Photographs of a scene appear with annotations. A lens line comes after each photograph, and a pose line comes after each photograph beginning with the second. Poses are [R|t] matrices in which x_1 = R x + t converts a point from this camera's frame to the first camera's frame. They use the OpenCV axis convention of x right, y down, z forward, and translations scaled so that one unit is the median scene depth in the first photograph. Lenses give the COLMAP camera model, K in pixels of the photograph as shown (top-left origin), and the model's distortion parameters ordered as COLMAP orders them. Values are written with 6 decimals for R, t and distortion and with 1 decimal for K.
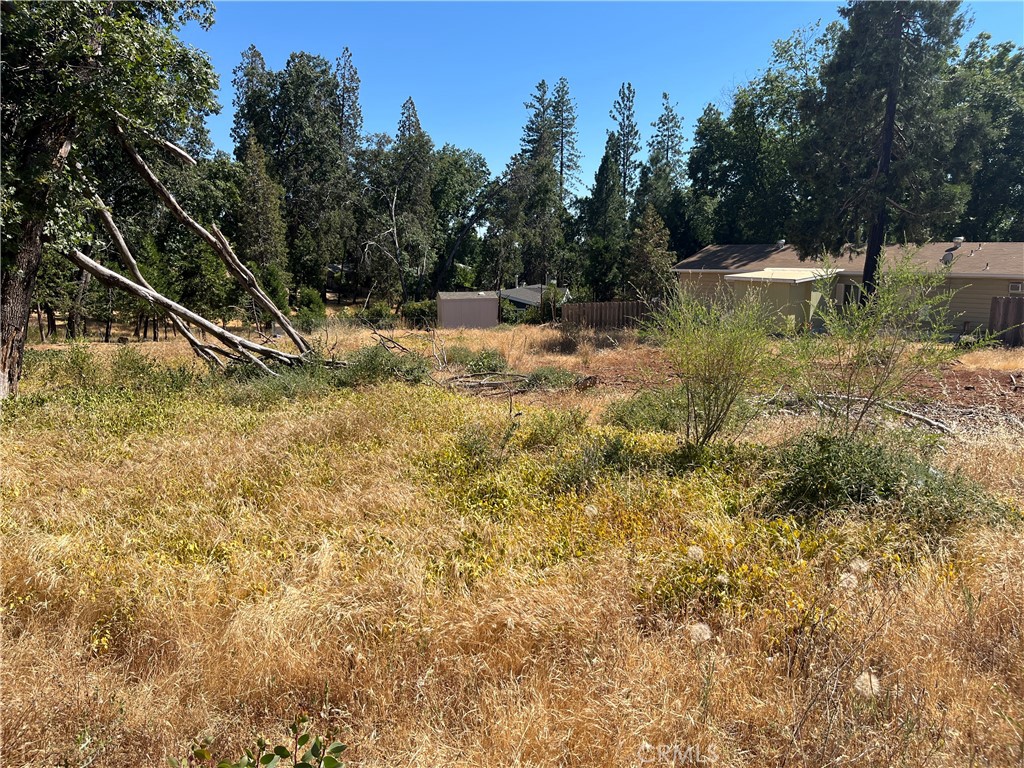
lens RADIAL K [[776.1, 0, 512.4], [0, 776.1, 388.7], [0, 0, 1]] dist [0.065738, -0.094397]
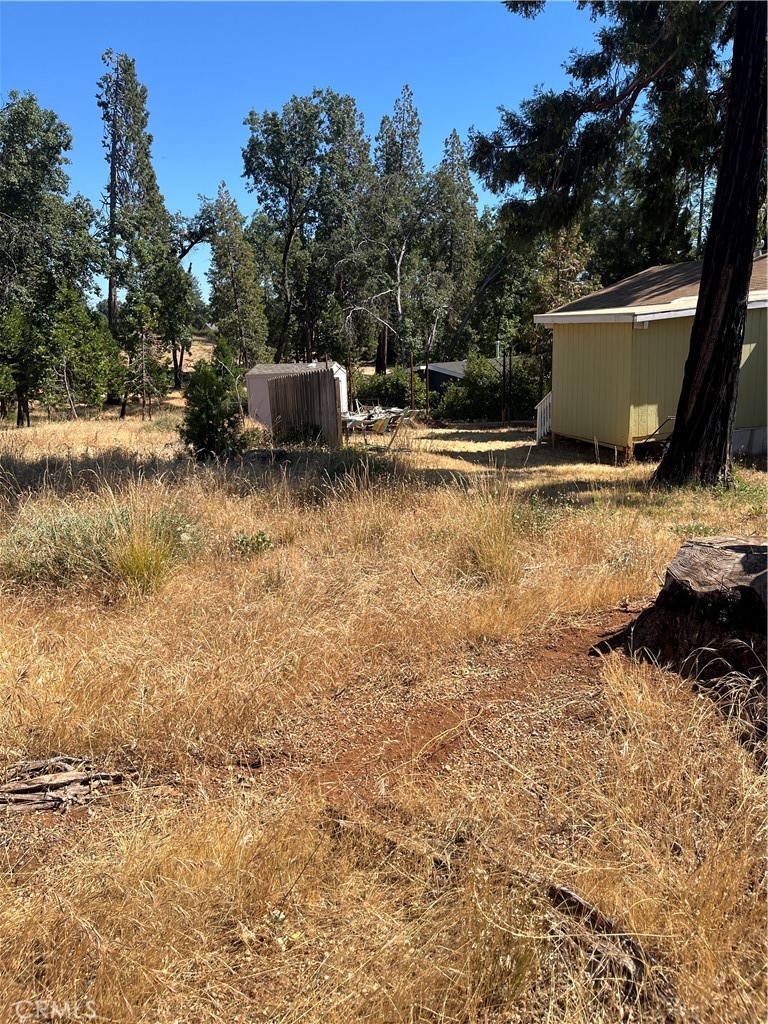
lens RADIAL K [[771.1, 0, 387.2], [0, 771.1, 495.3], [0, 0, 1]] dist [0.071843, -0.106738]
pose [[0.918463, 0.049394, -0.392411, 0.162958], [-0.035129, 0.998438, 0.043457, -0.024509], [0.393944, -0.026128, 0.918763, 0.235037]]
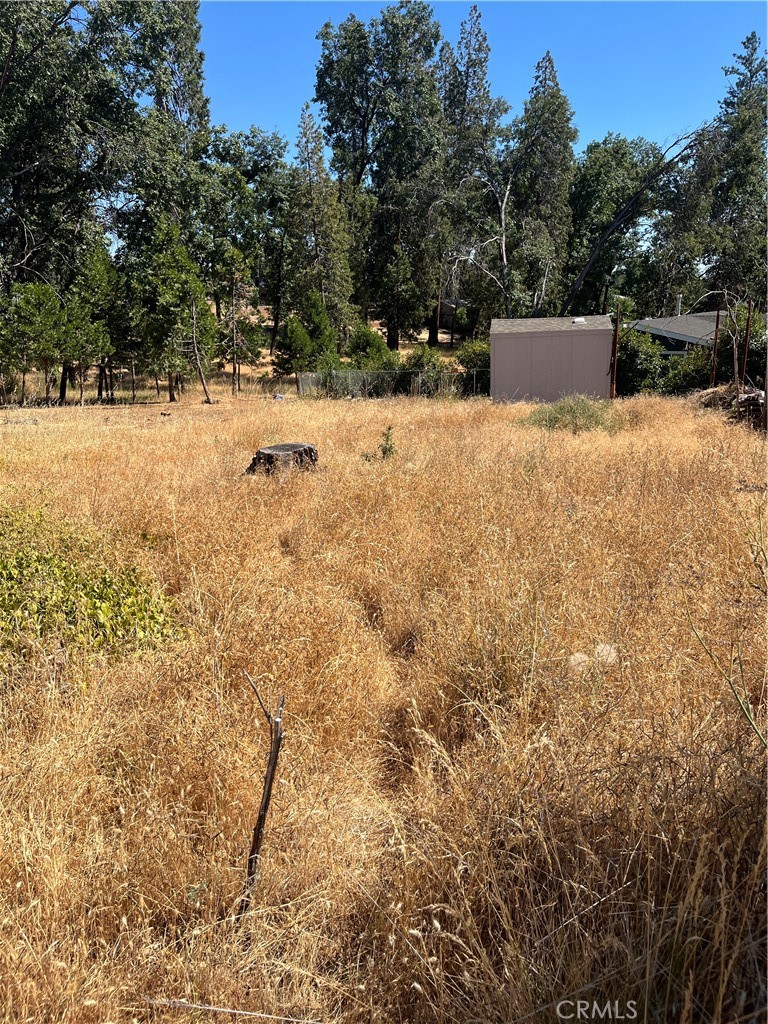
lens RADIAL K [[766.2, 0, 373.6], [0, 766.2, 508.1], [0, 0, 1]] dist [0.064831, -0.092439]
pose [[0.926213, 0.073828, -0.369701, 0.015886], [-0.037659, 0.993851, 0.104124, -0.029514], [0.375115, -0.082518, 0.923298, 0.283742]]
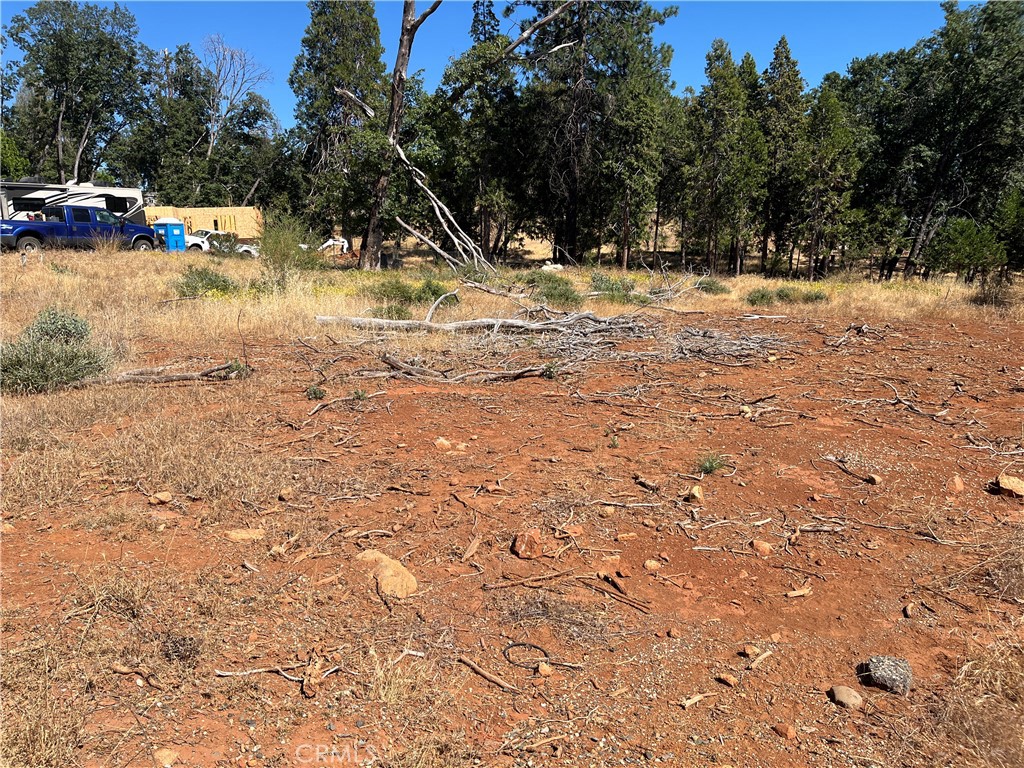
lens RADIAL K [[766.2, 0, 507.5], [0, 766.2, 385.4], [0, 0, 1]] dist [0.064831, -0.092439]
pose [[0.248594, 0.177739, -0.952161, 0.232230], [-0.133699, 0.979907, 0.148012, -0.006346], [0.959336, 0.090508, 0.267363, 0.082290]]
